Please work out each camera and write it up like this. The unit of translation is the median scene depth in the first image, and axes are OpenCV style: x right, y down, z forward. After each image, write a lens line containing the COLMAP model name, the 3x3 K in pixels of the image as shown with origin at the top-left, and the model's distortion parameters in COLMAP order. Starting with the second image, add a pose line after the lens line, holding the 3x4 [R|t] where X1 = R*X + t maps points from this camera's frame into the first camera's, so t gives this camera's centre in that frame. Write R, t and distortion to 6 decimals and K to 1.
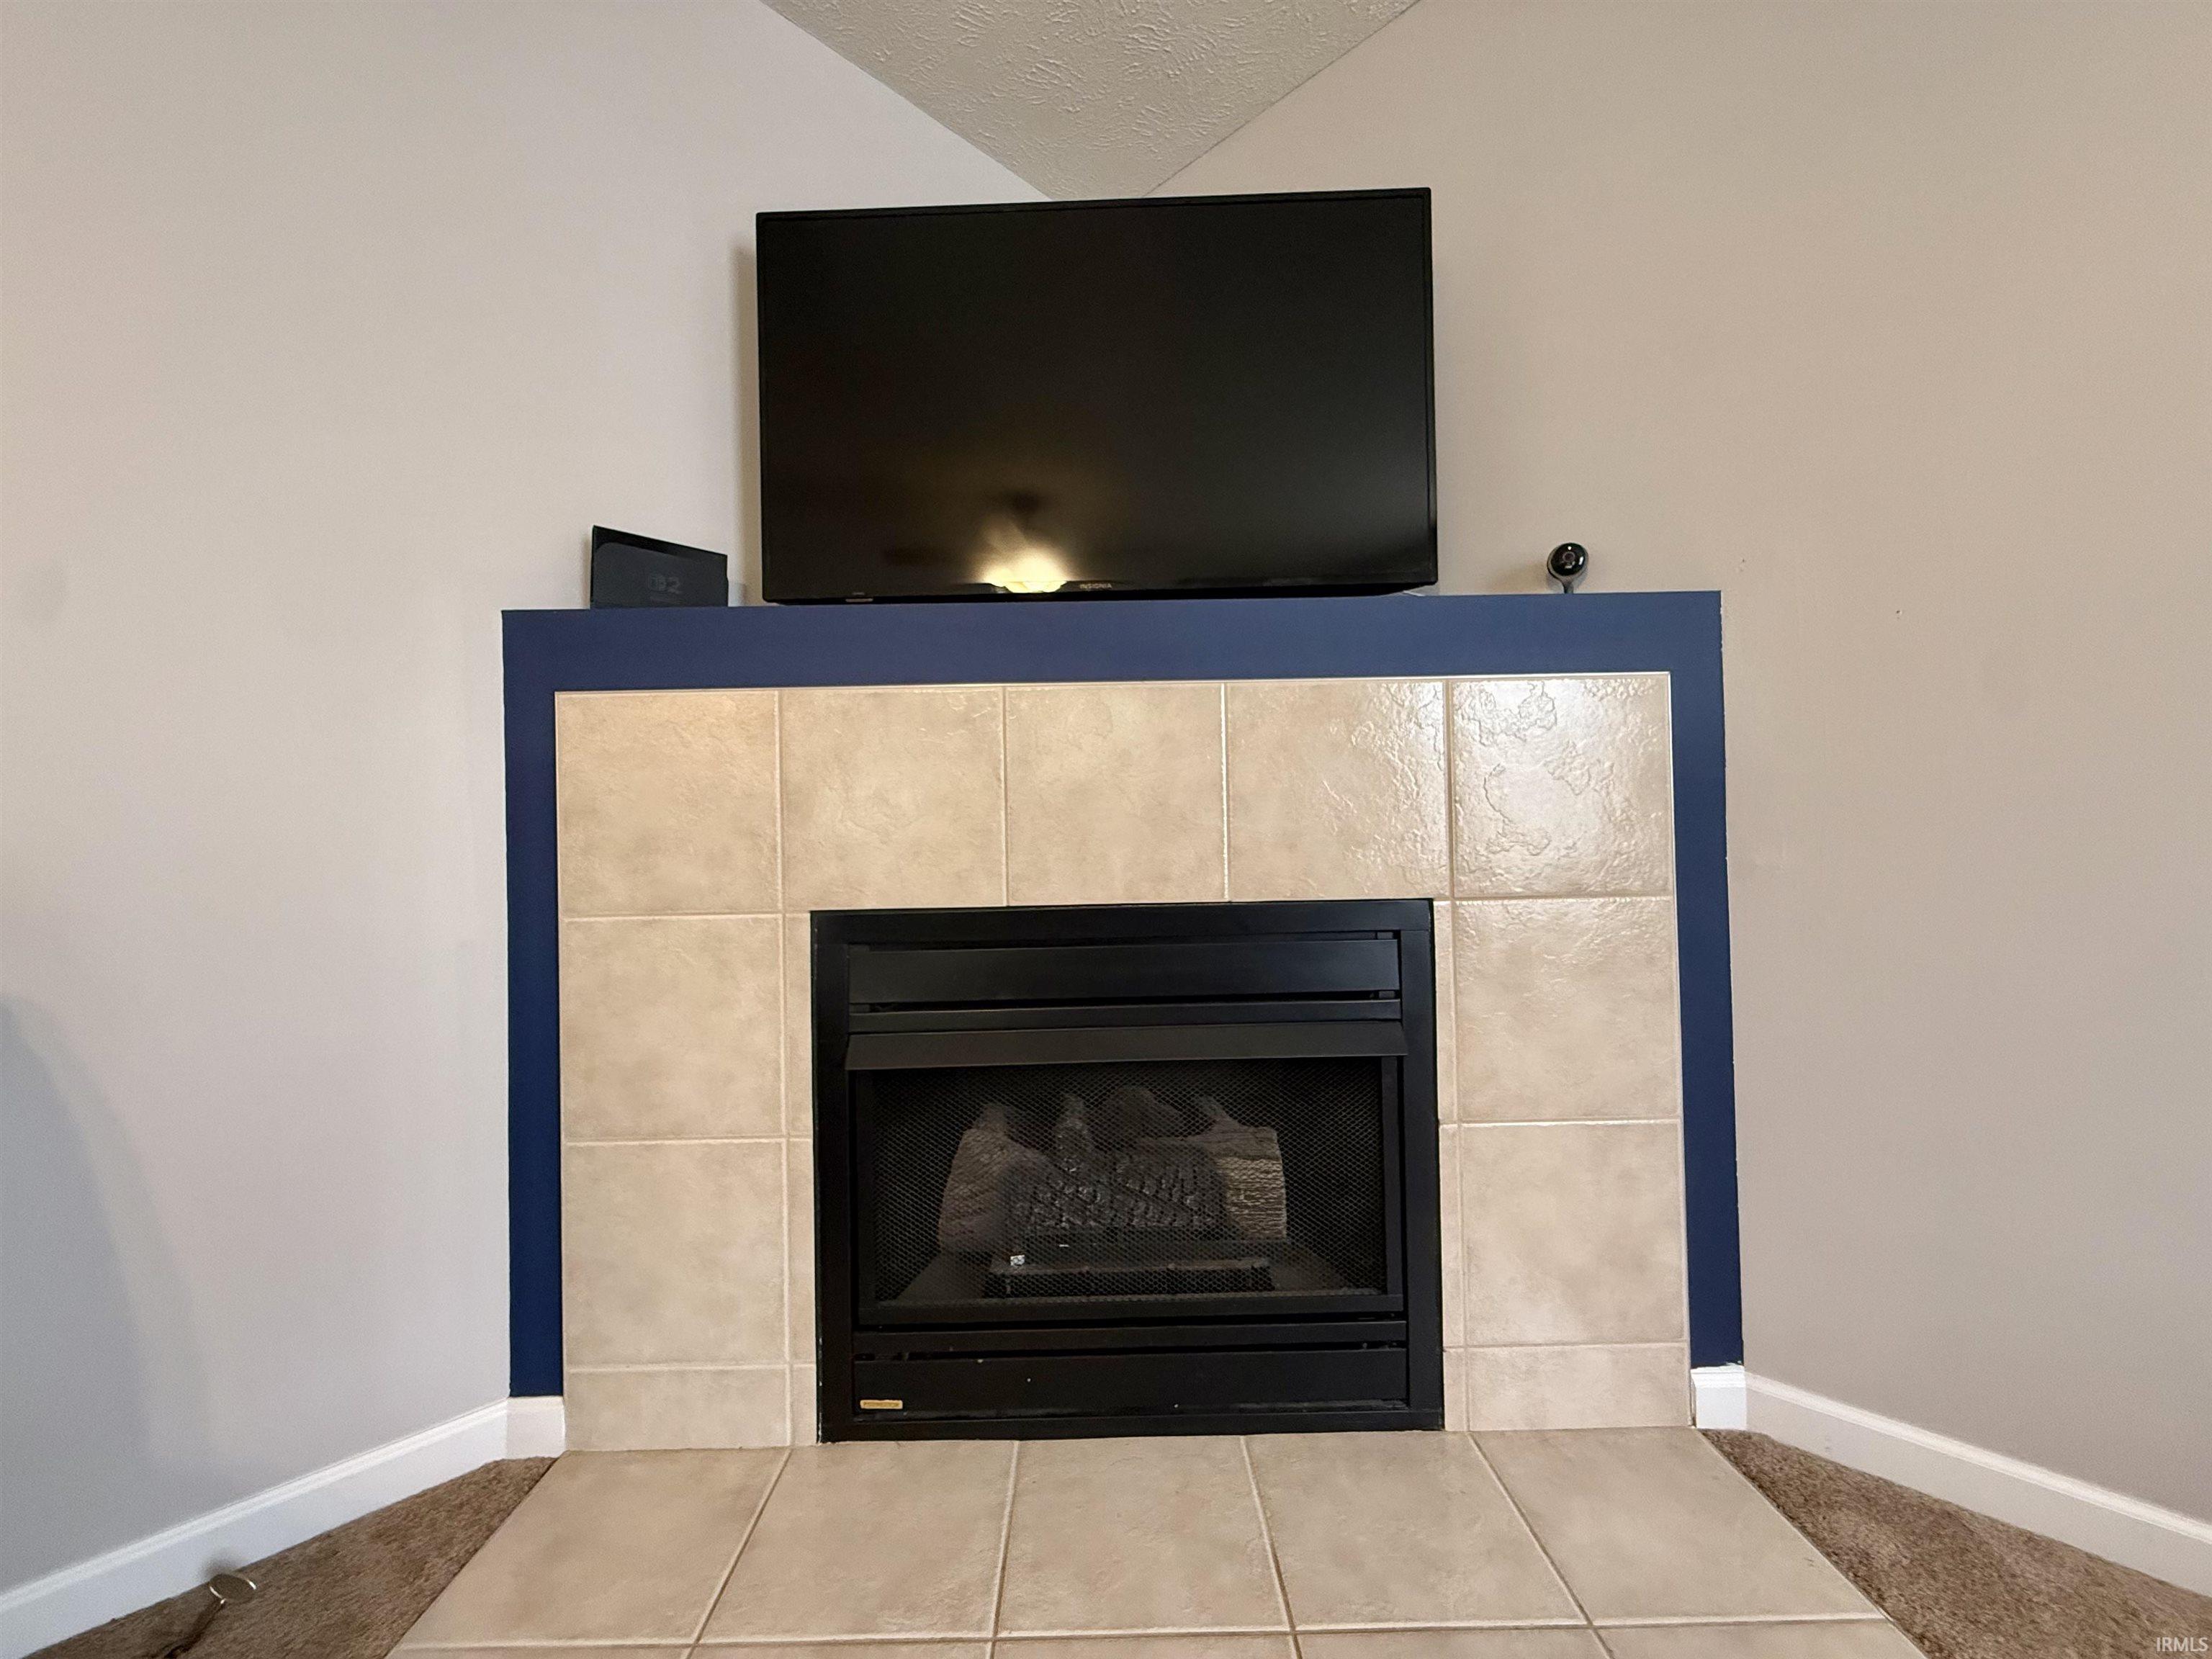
lens RADIAL K [[878.3, 0, 1098.9], [0, 878.3, 833.0], [0, 0, 1]] dist [-0.000062, -0.000059]
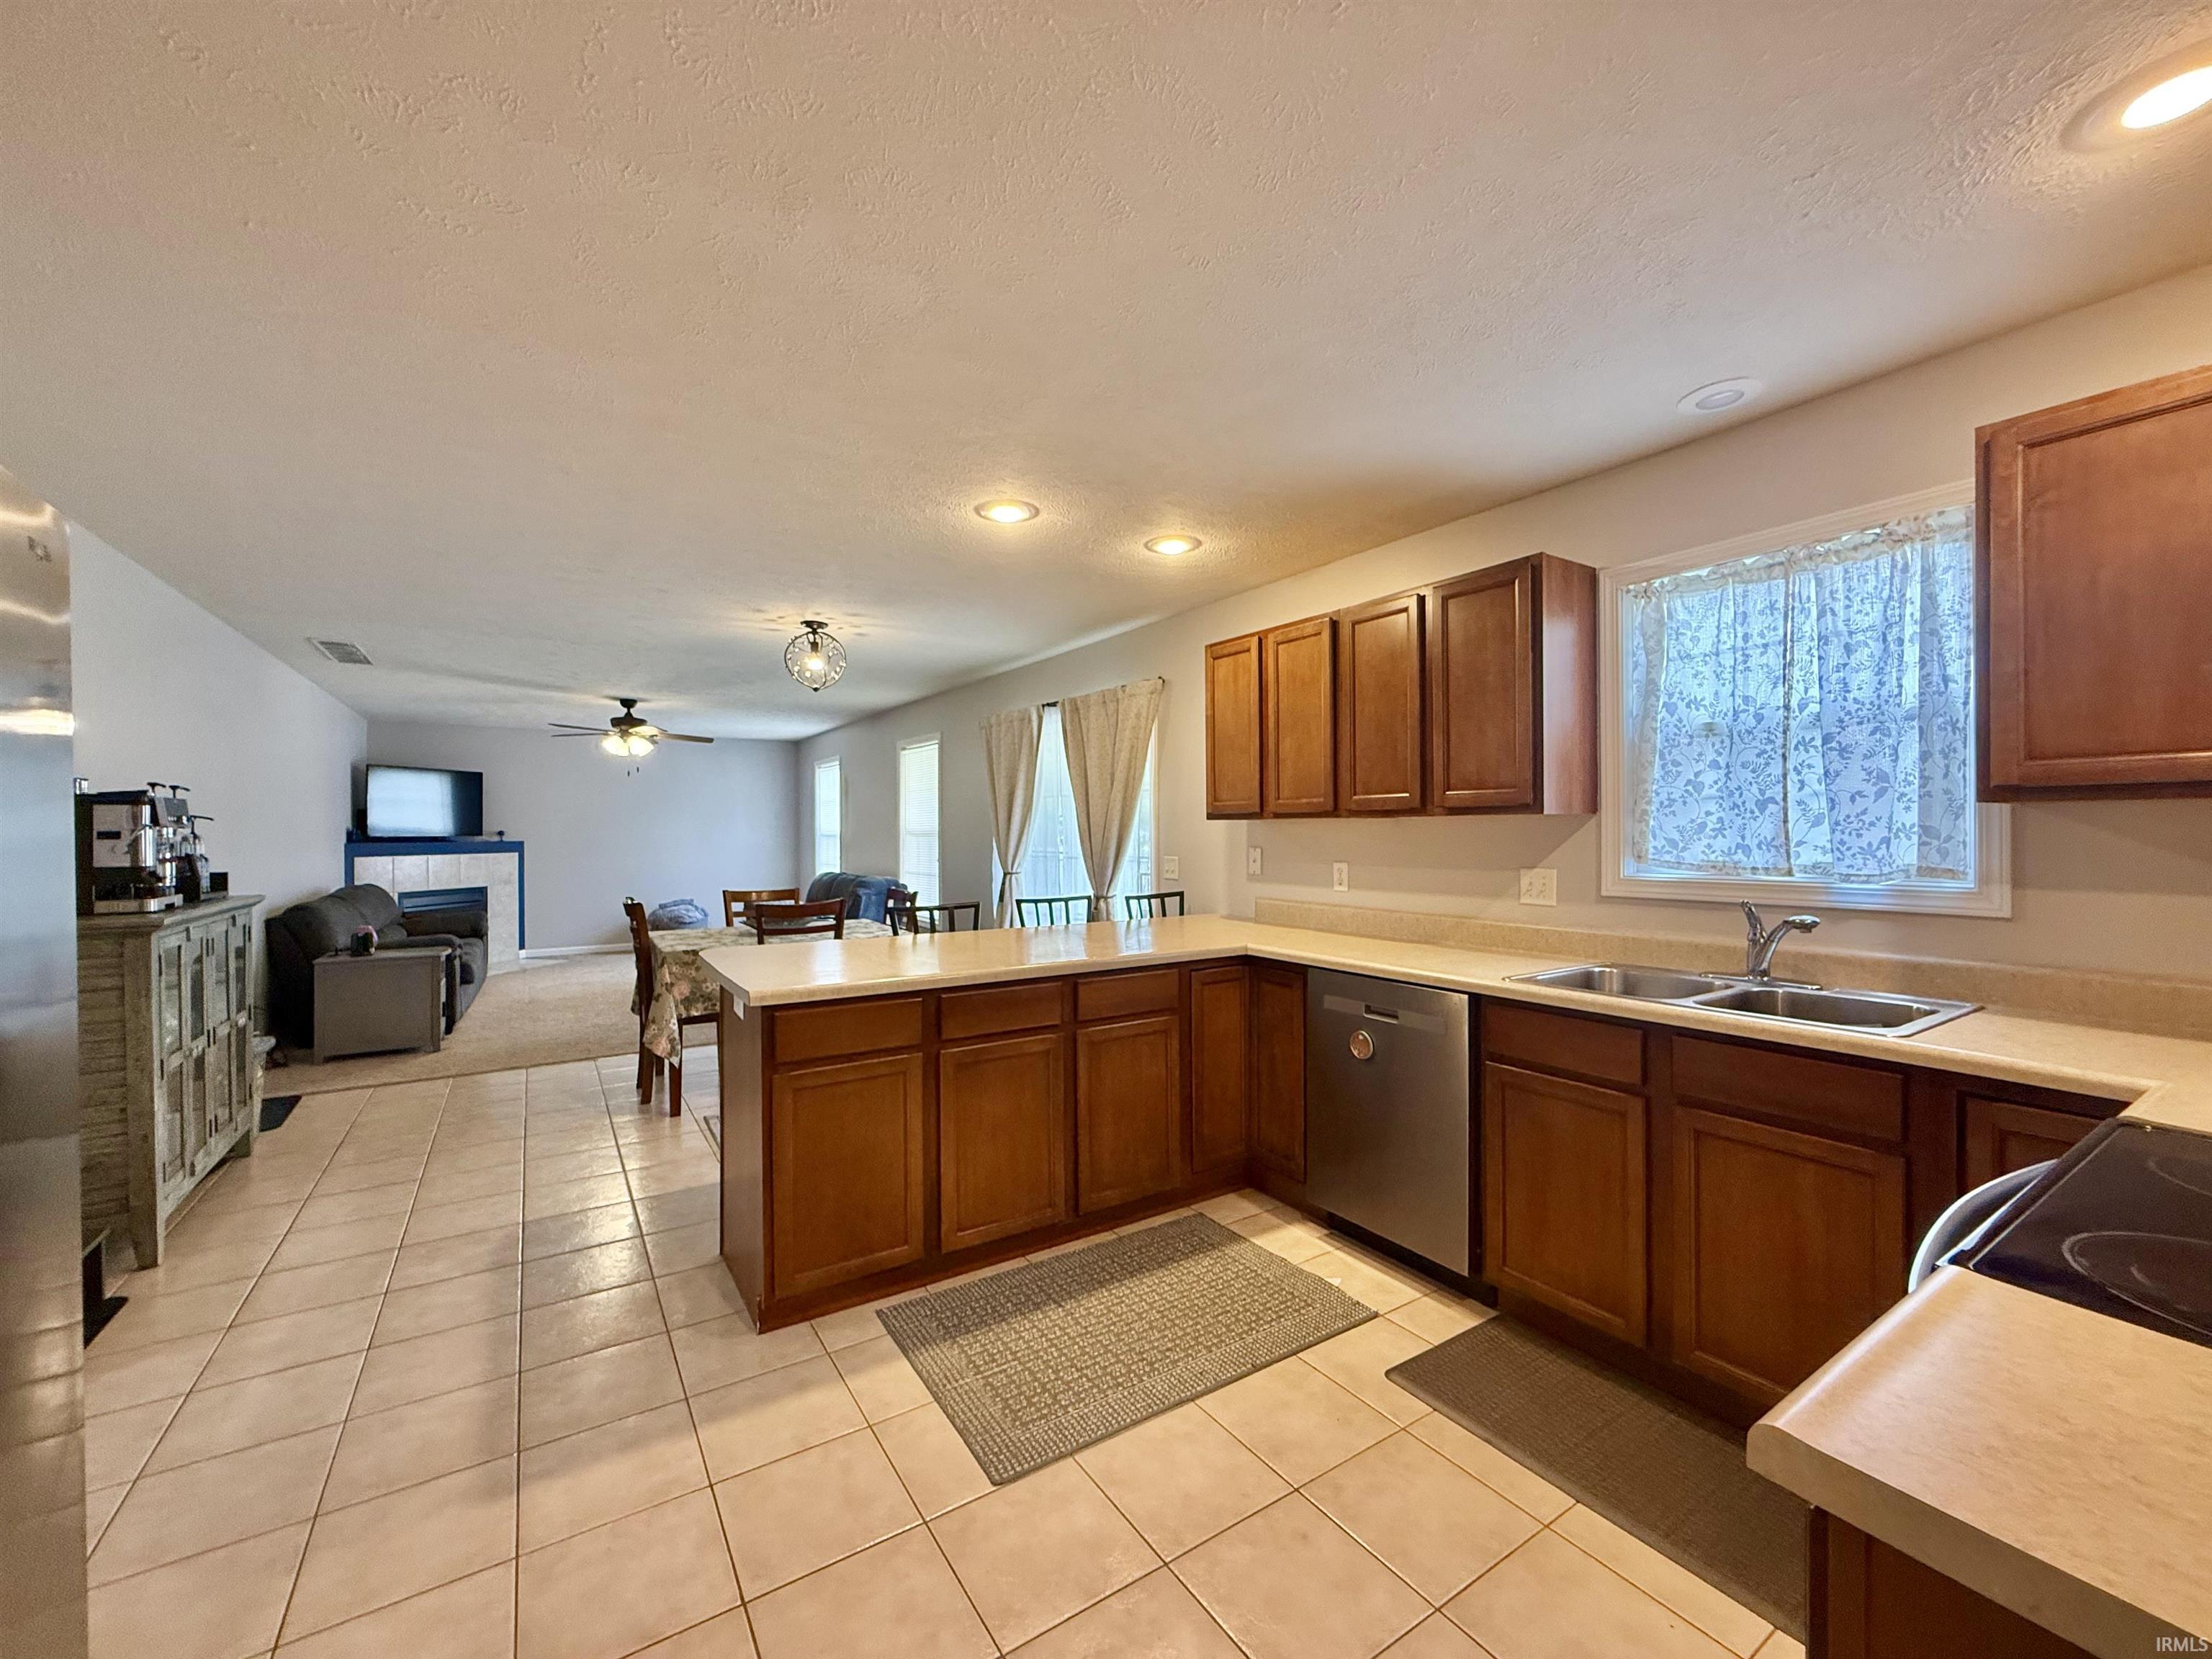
lens RADIAL K [[878.3, 0, 1098.9], [0, 878.3, 833.0], [0, 0, 1]] dist [-0.000062, -0.000059]
pose [[0.210326, 0.017645, 0.977472, -5.291112], [-0.011382, 0.999814, -0.015599, -0.288012], [-0.977565, -0.007845, 0.210487, -5.068143]]
